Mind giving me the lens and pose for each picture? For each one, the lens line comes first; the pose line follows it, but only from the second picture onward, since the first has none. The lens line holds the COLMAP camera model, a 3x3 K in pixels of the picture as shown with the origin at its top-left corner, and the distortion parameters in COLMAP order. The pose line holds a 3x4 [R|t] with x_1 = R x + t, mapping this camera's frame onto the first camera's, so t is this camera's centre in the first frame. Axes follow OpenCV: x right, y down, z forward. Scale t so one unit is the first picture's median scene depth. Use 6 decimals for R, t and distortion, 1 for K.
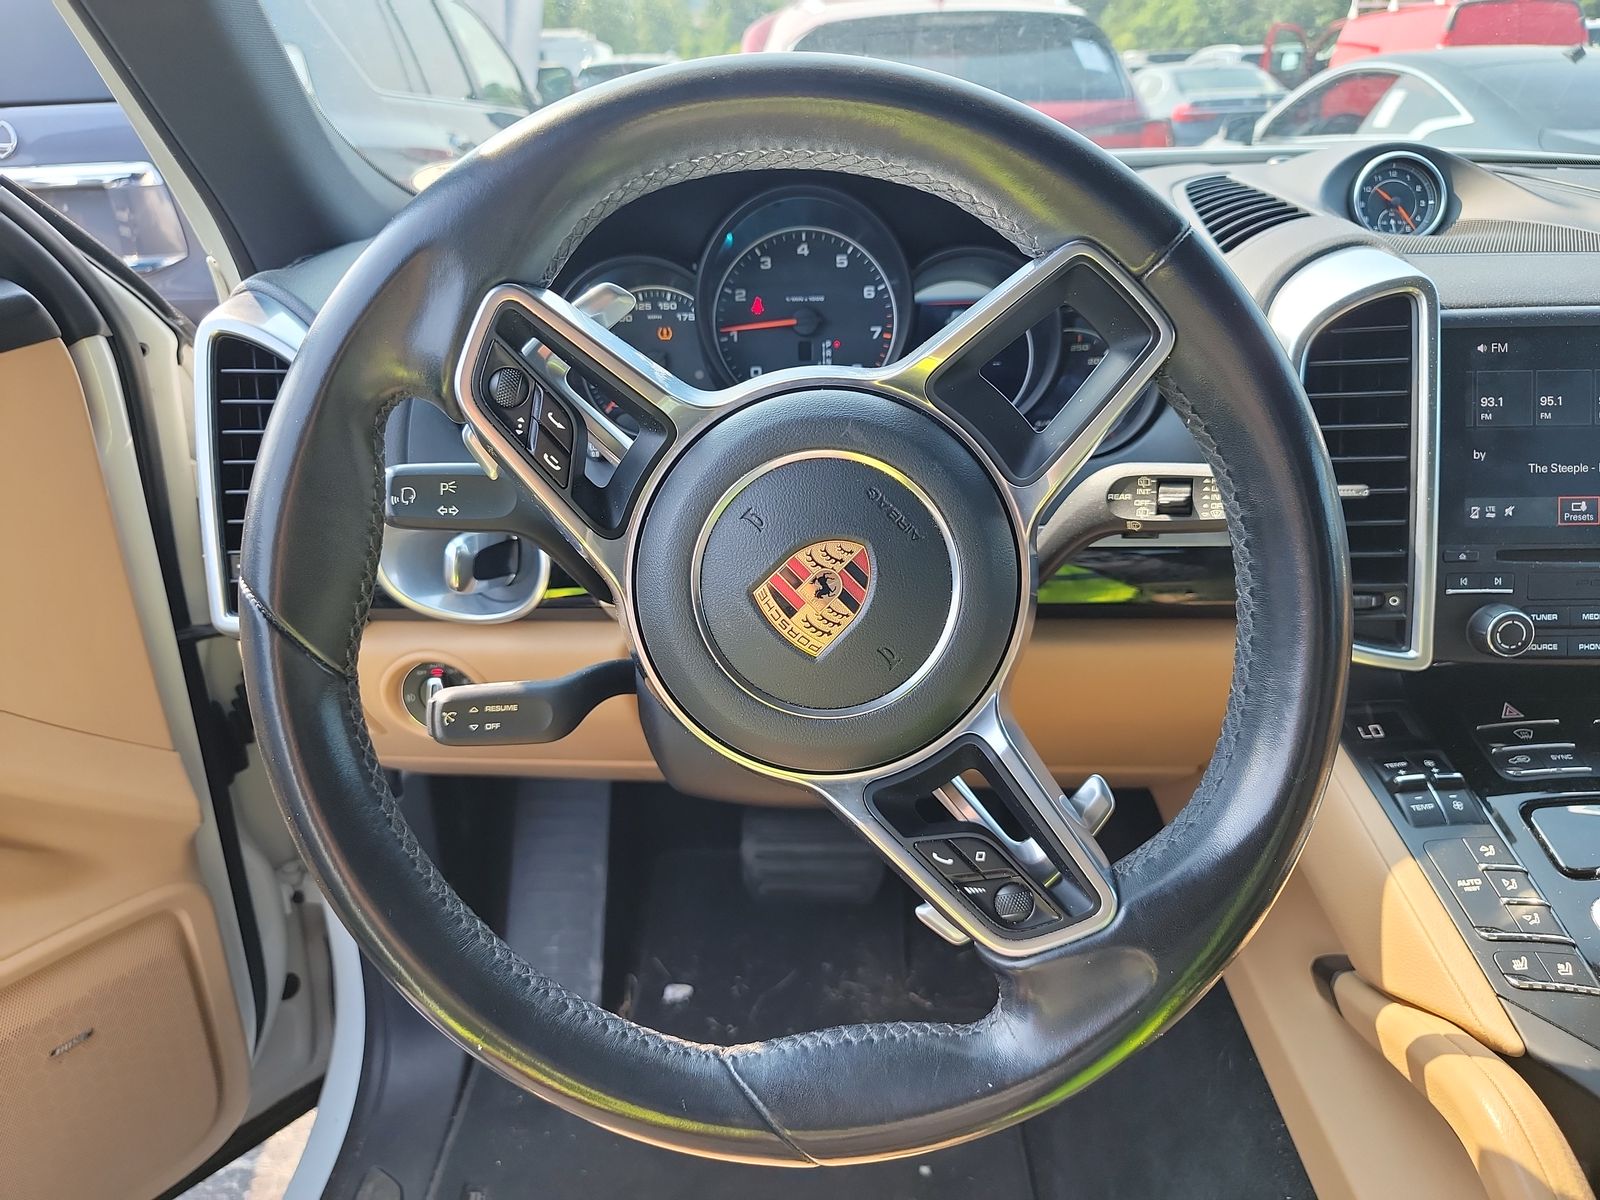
lens RADIAL K [[1127.0, 0, 795.6], [0, 1127.0, 611.8], [0, 0, 1]] dist [0.011784, -0.002578]
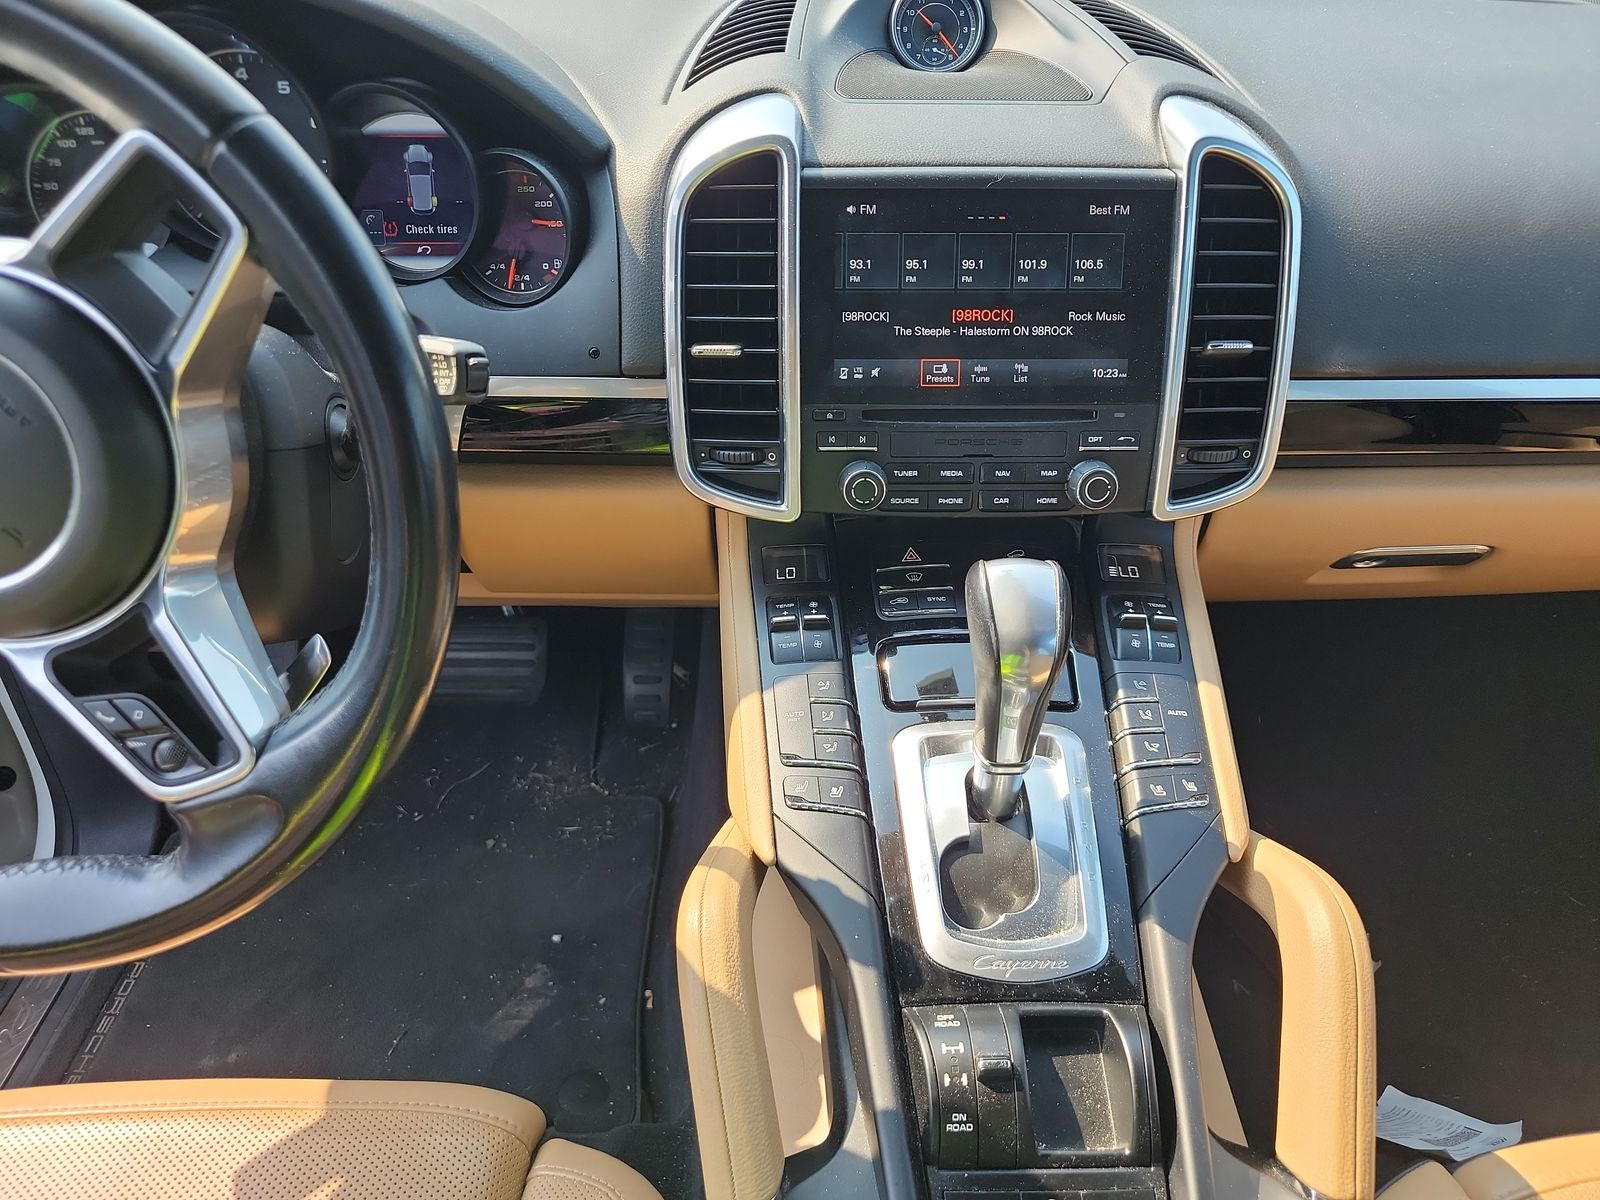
lens RADIAL K [[1101.4, 0, 799.9], [0, 1101.4, 617.9], [0, 0, 1]] dist [0.012344, -0.000809]
pose [[0.998957, 0.003308, 0.045532, 0.514404], [-0.012278, 0.980091, 0.198170, -0.067294], [-0.043970, -0.198522, 0.979110, -0.050823]]
